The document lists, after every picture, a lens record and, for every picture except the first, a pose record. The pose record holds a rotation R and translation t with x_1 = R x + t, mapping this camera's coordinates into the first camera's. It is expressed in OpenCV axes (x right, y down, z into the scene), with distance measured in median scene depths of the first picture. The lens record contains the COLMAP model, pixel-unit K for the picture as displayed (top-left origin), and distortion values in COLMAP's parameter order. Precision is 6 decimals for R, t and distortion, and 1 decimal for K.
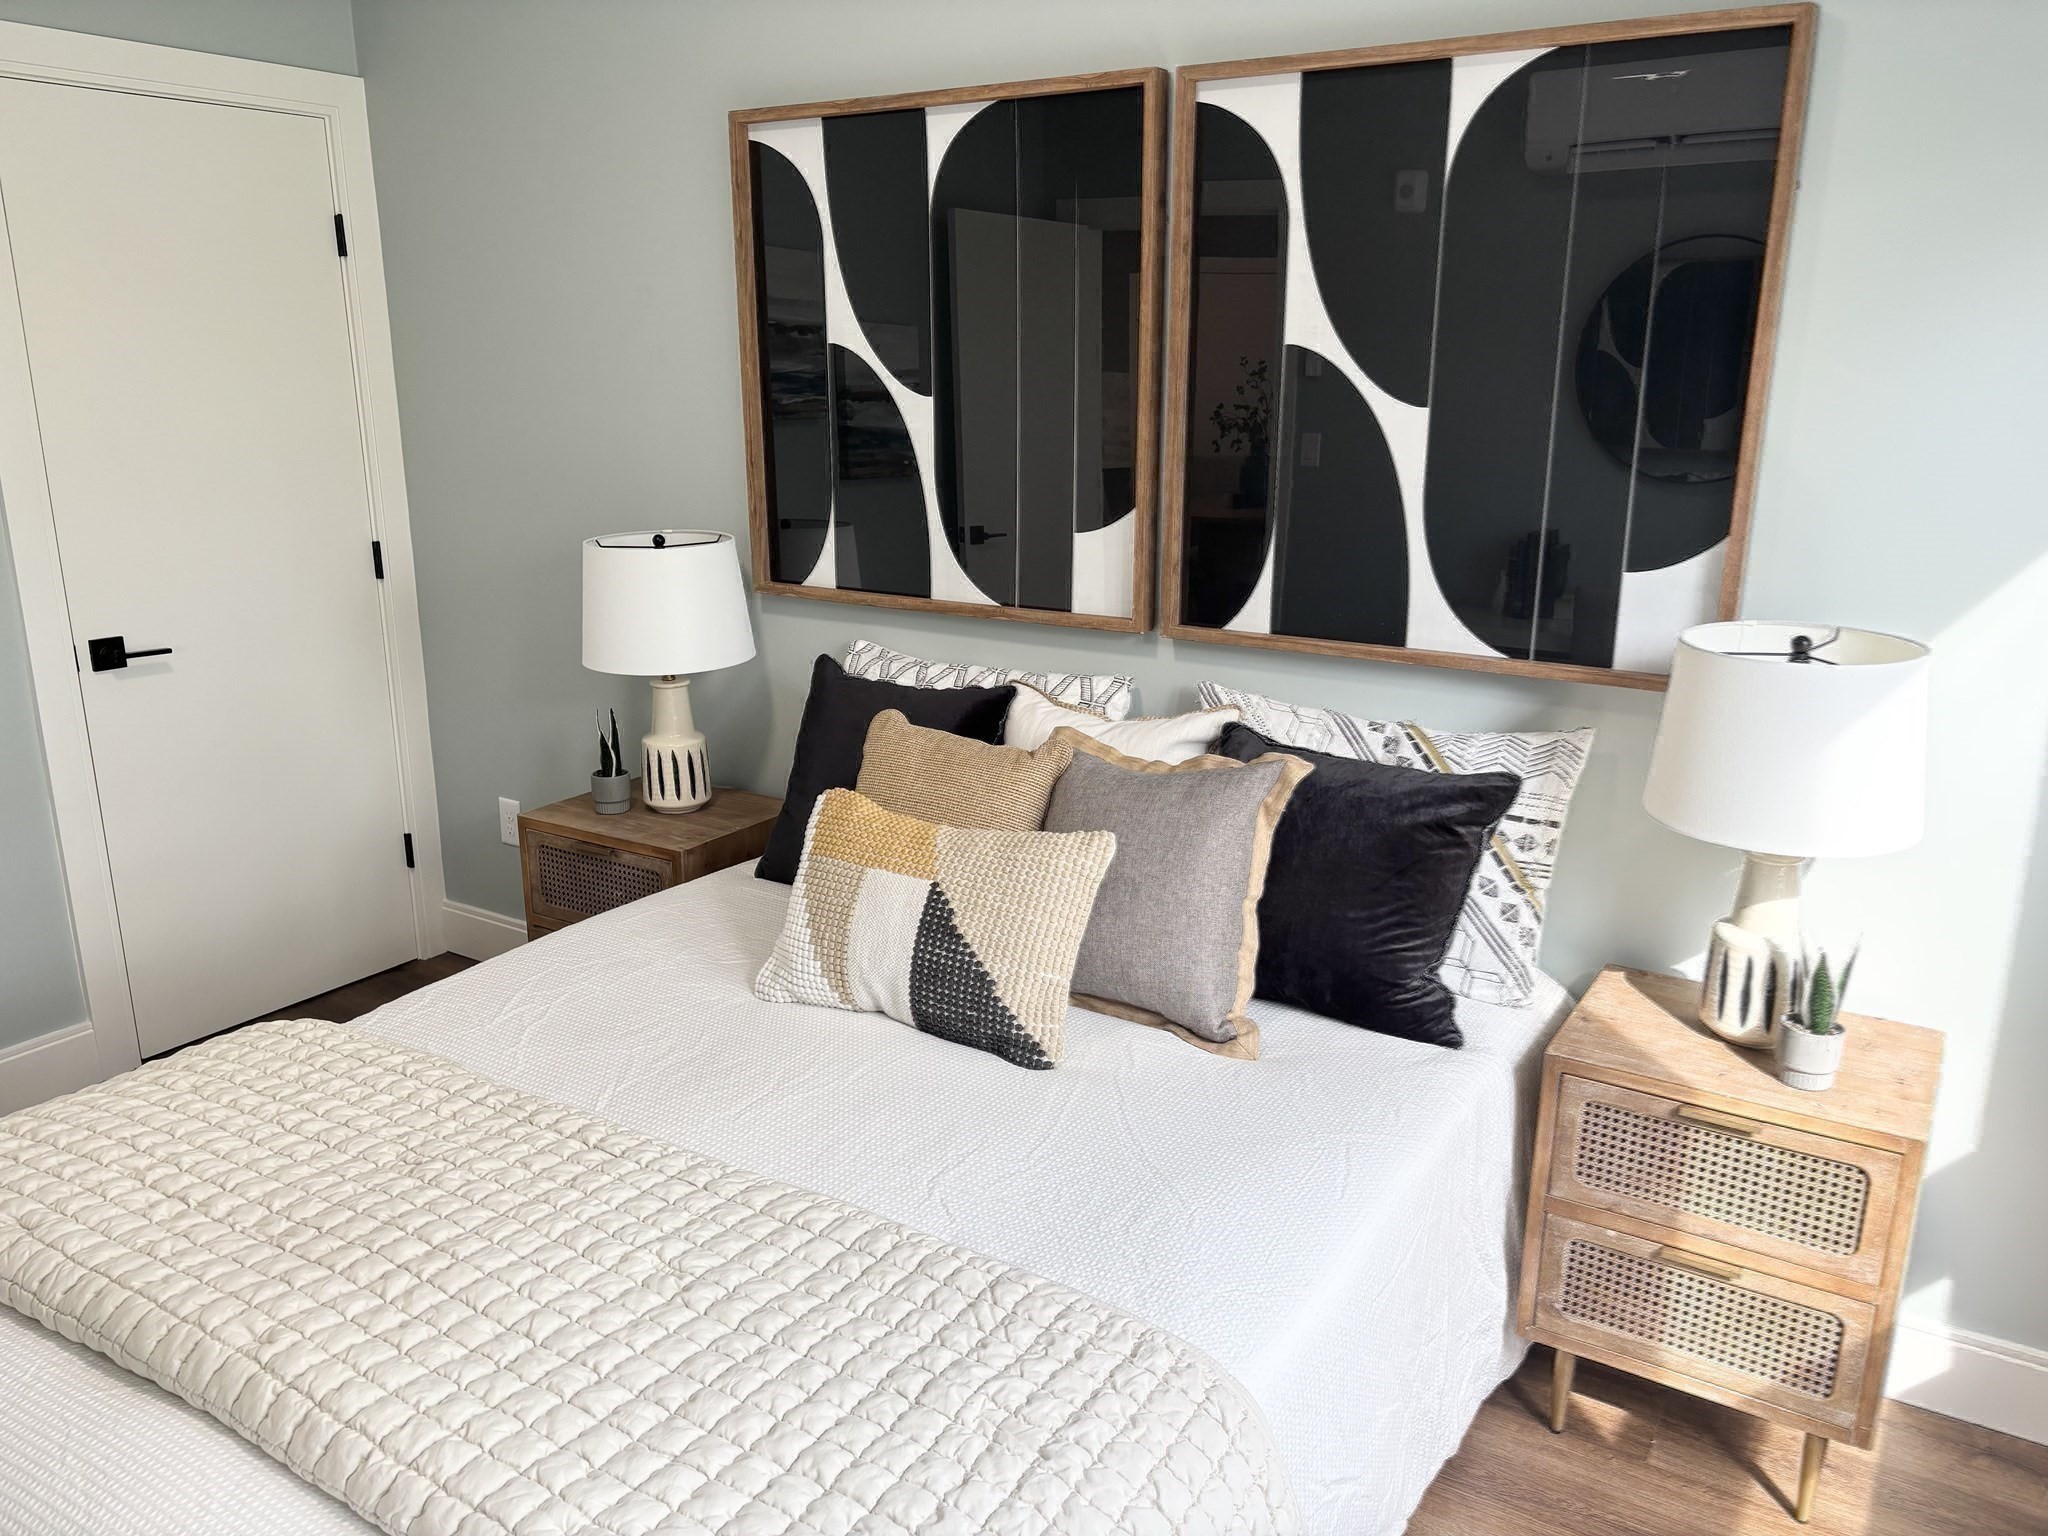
lens RADIAL K [[1549.7, 0, 1032.8], [0, 1549.7, 771.5], [0, 0, 1]] dist [0.063012, -0.070619]
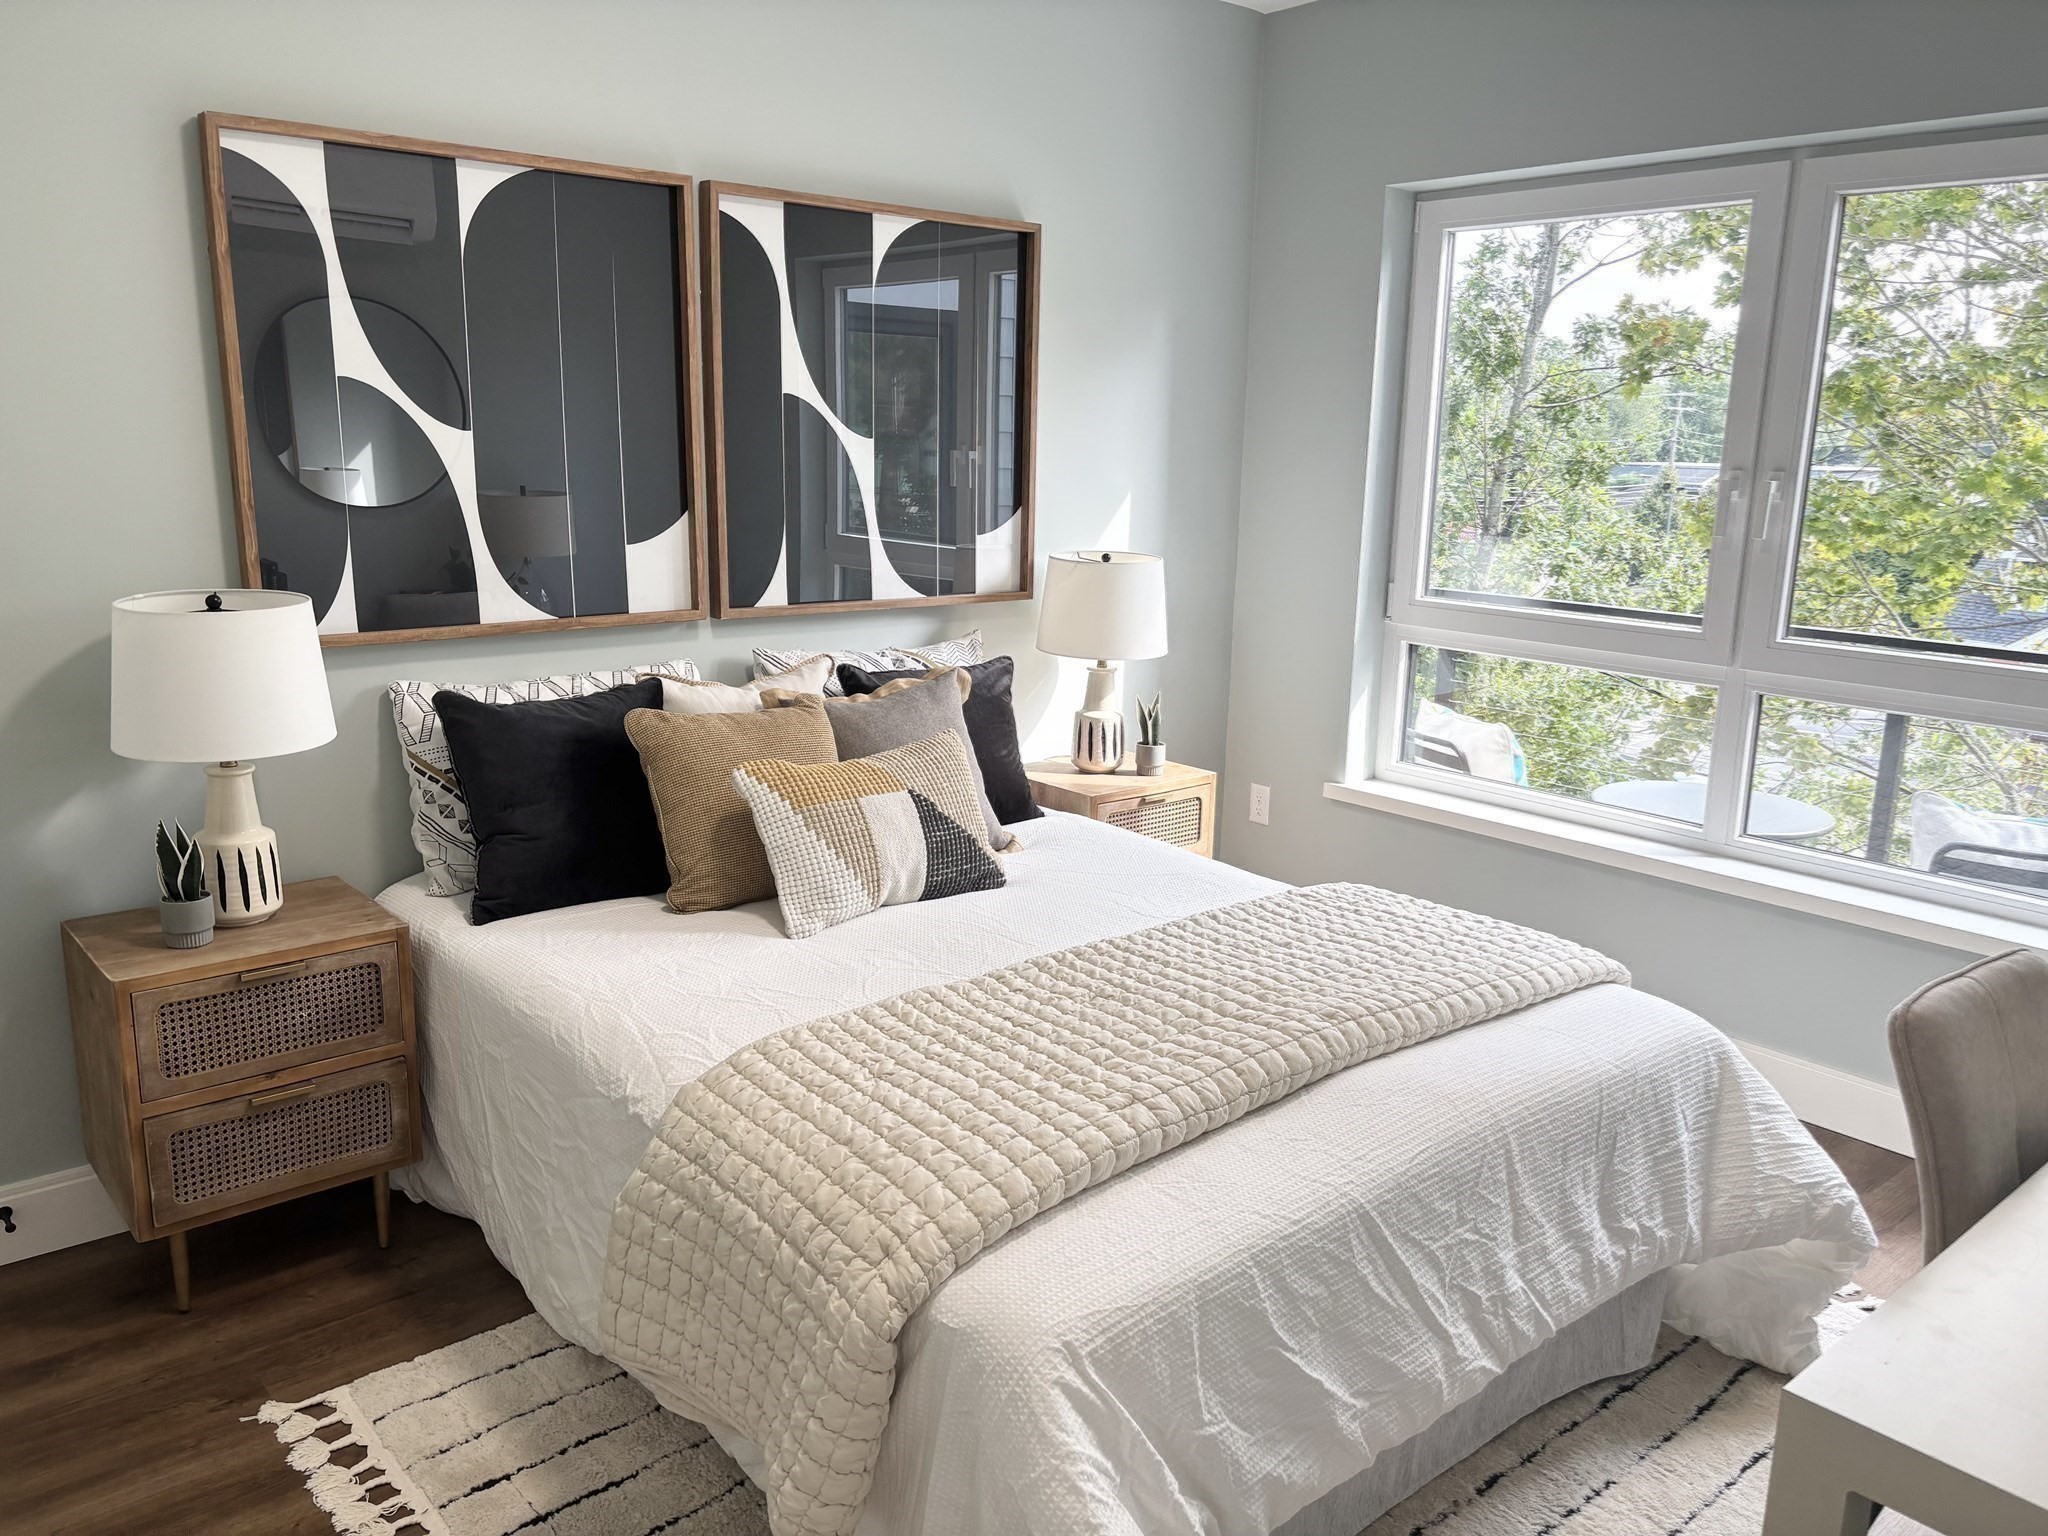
lens RADIAL K [[1549.7, 0, 1031.8], [0, 1549.7, 773.9], [0, 0, 1]] dist [0.063012, -0.070619]
pose [[0.307707, -0.209917, 0.928036, -1.129977], [0.222538, 0.964185, 0.144307, -0.100211], [-0.925091, 0.162119, 0.343401, 0.382877]]
